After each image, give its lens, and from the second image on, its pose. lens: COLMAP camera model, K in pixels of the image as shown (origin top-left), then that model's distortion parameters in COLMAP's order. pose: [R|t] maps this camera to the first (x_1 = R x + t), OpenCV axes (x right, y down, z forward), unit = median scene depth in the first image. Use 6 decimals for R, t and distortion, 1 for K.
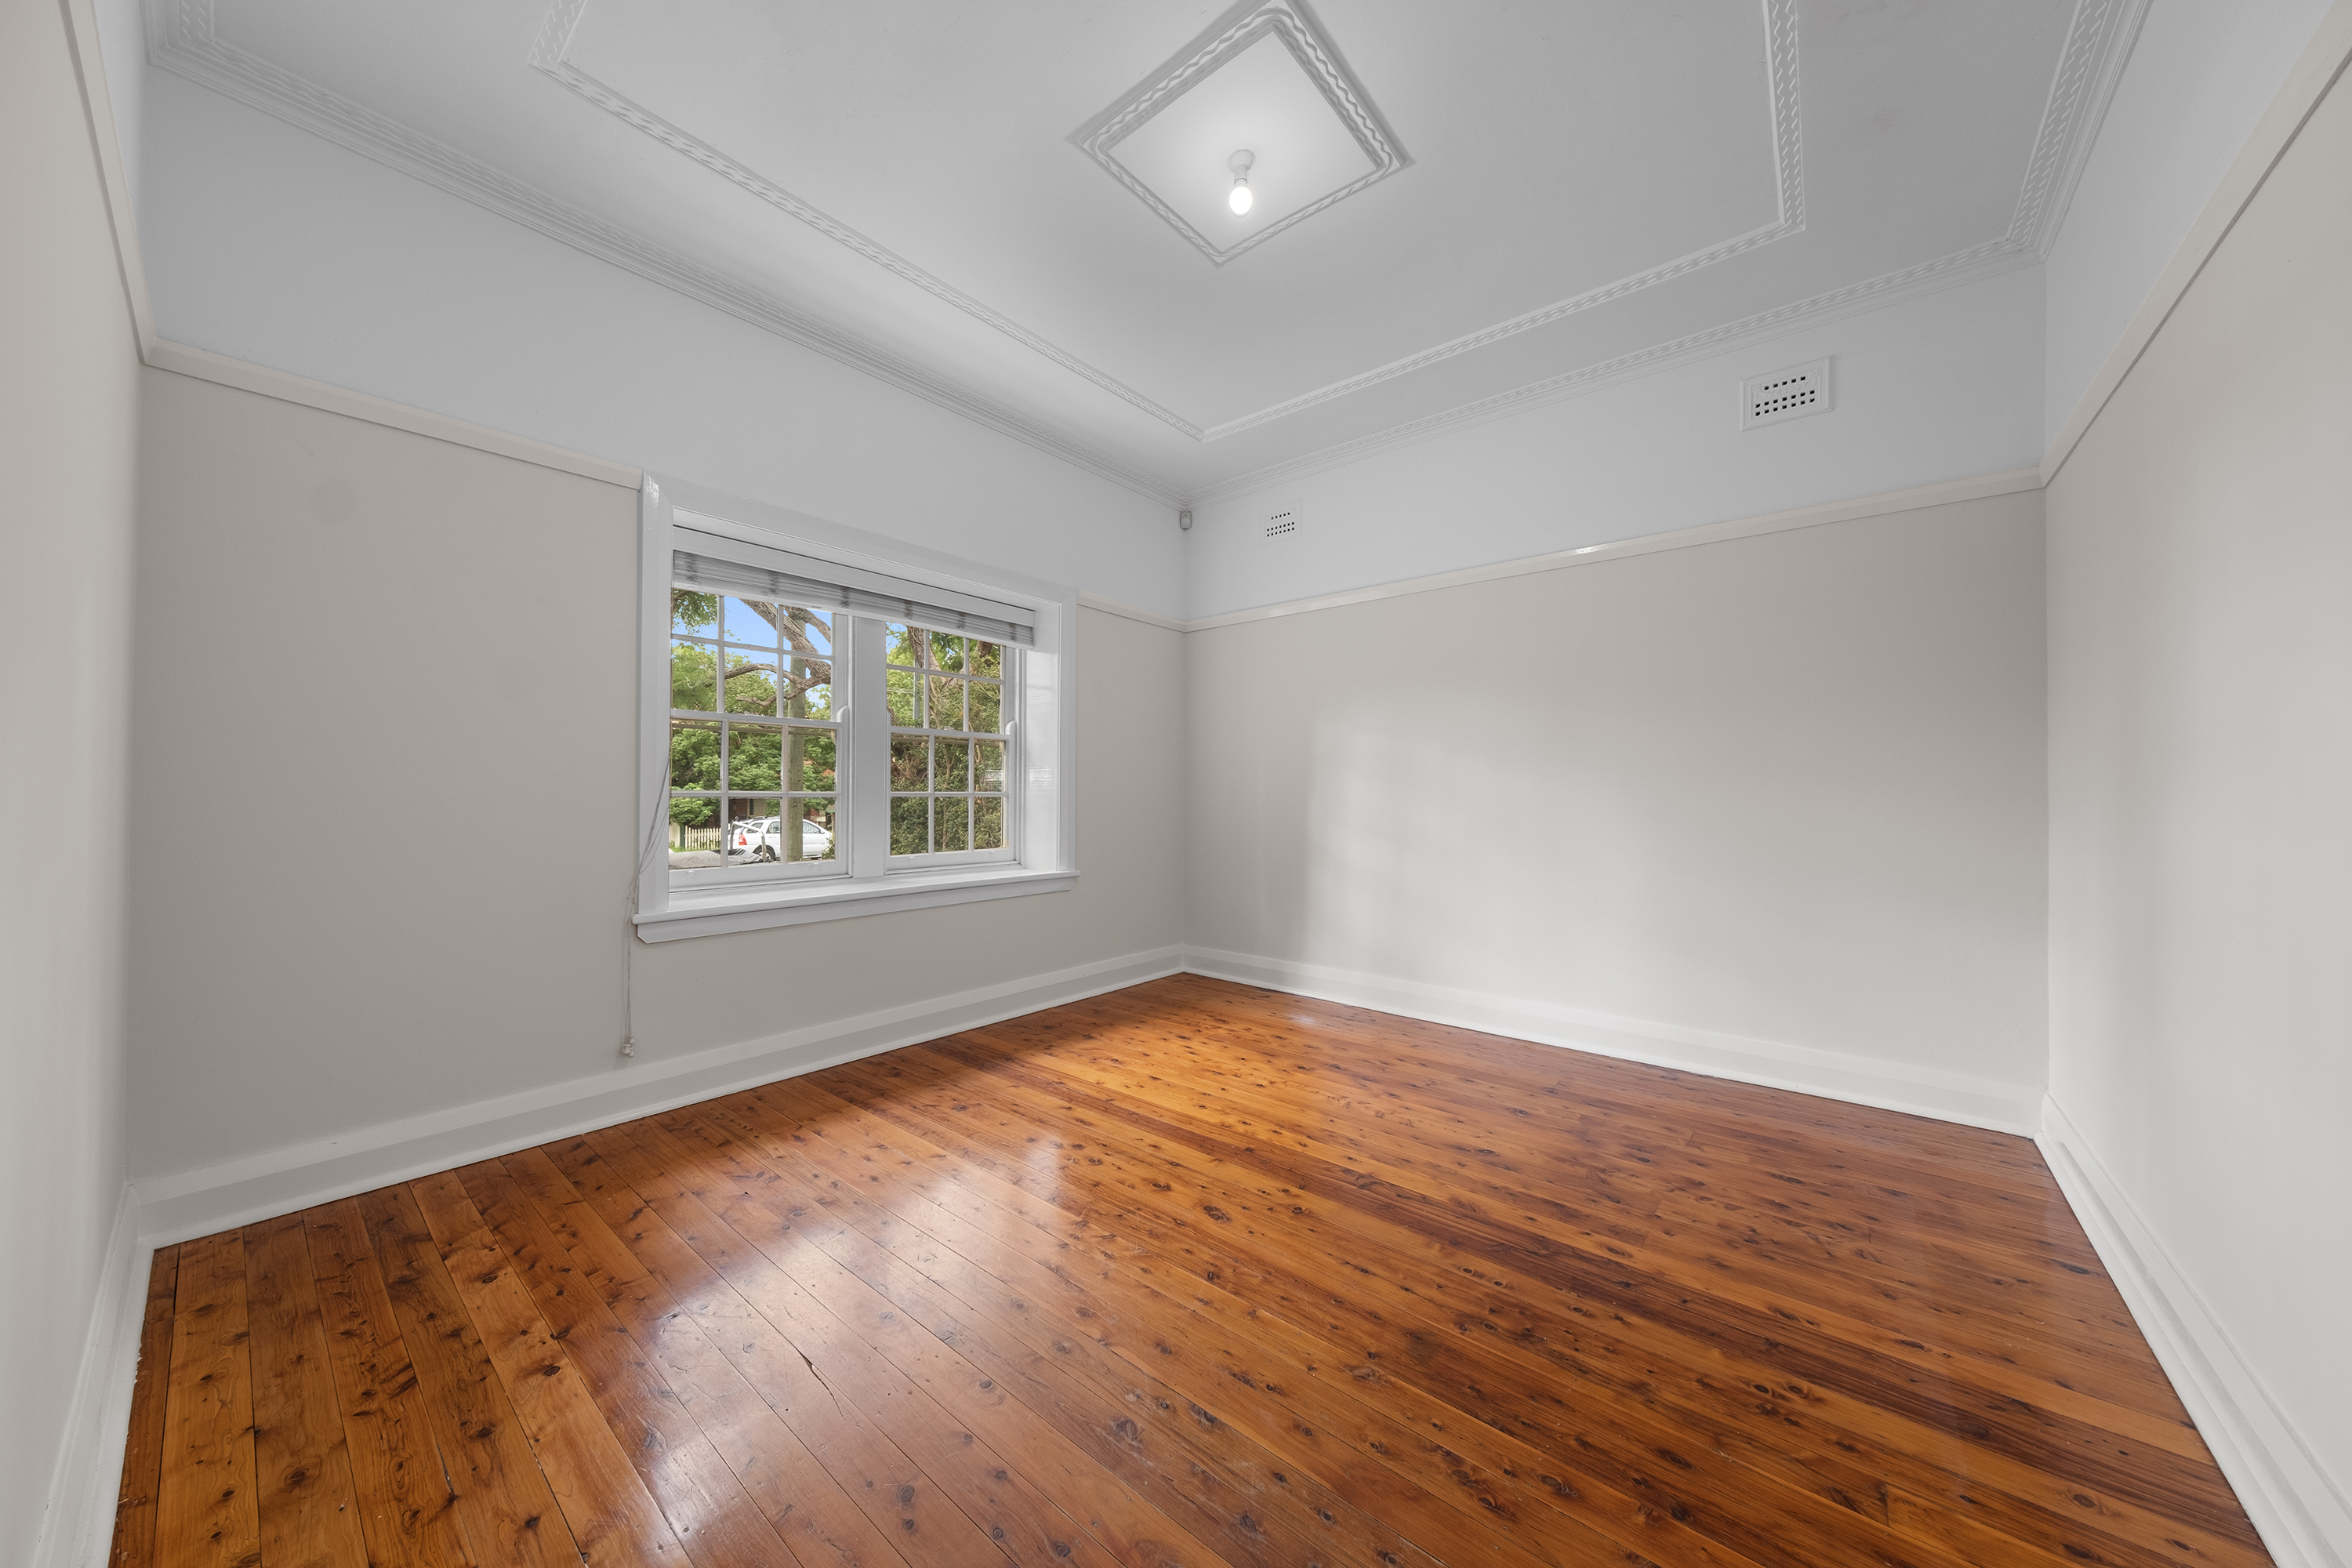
lens RADIAL K [[809.9, 0, 1174.9], [0, 809.9, 793.3], [0, 0, 1]] dist [0.003133, 0.000054]
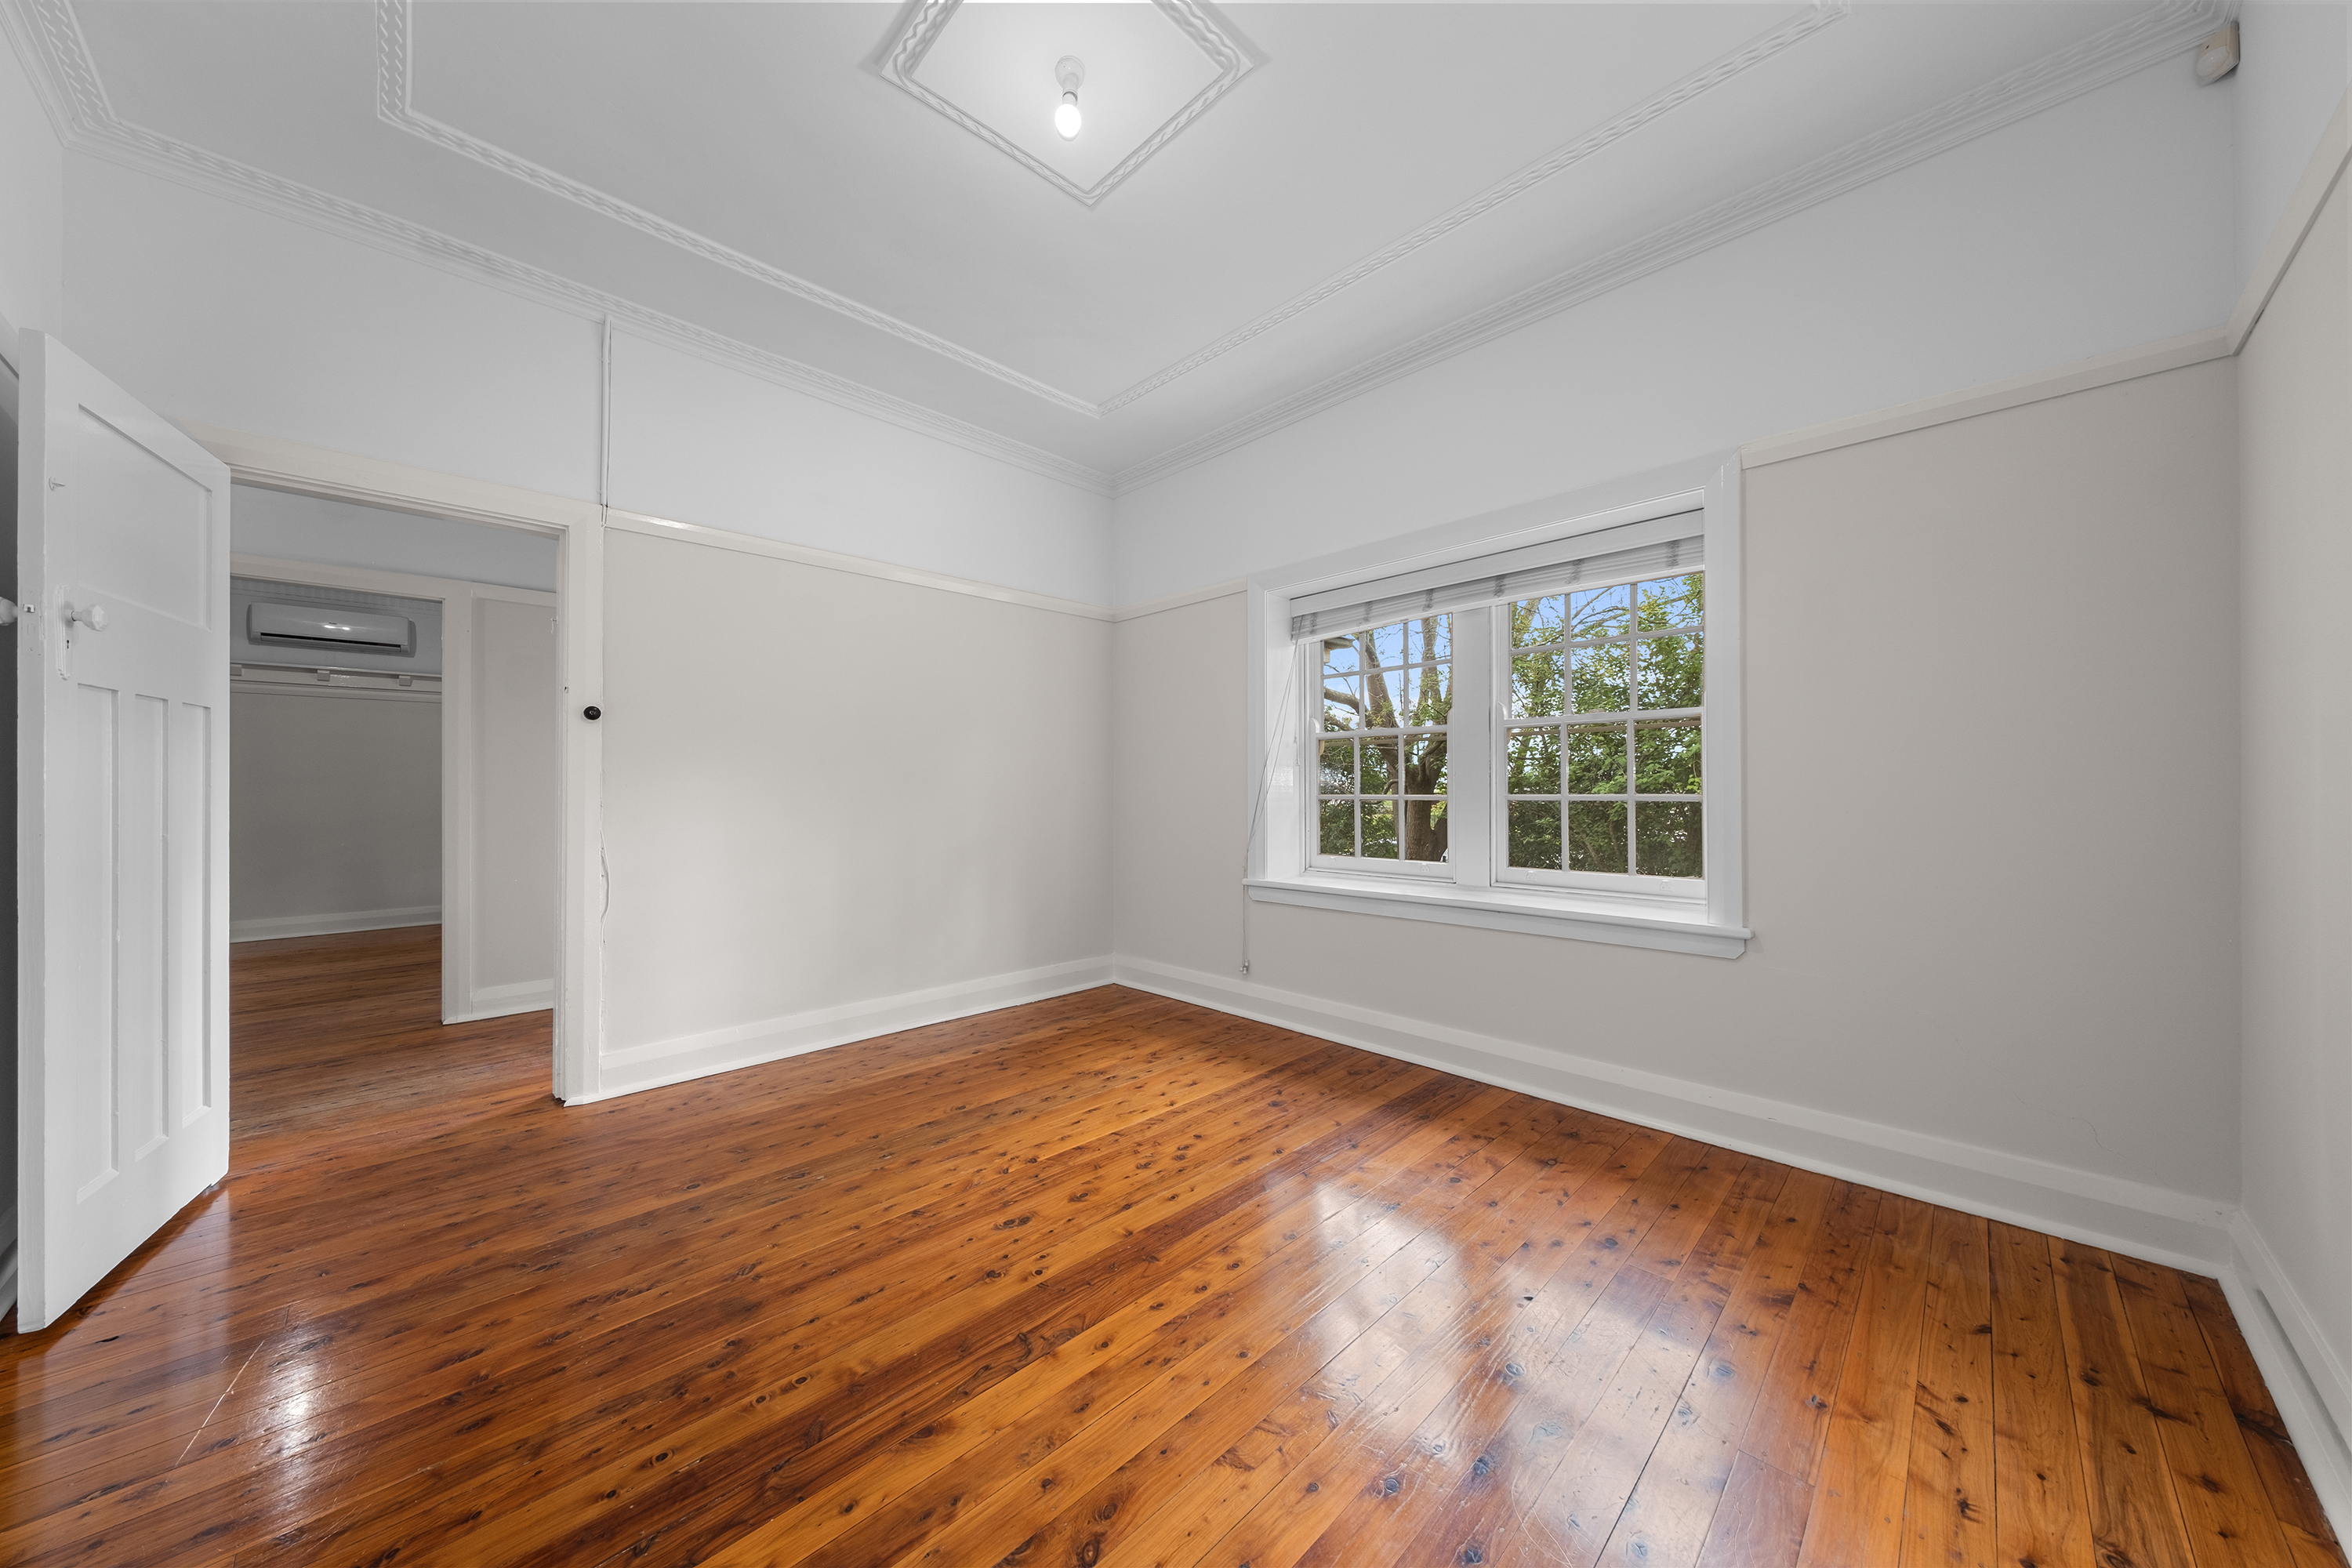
lens RADIAL K [[809.9, 0, 1177.4], [0, 809.9, 793.1], [0, 0, 1]] dist [0.003133, 0.000054]
pose [[-0.116606, -0.000784, -0.993178, 0.903459], [-0.003621, 0.999993, -0.000364, -0.003975], [0.993172, 0.003554, -0.116608, 1.175188]]
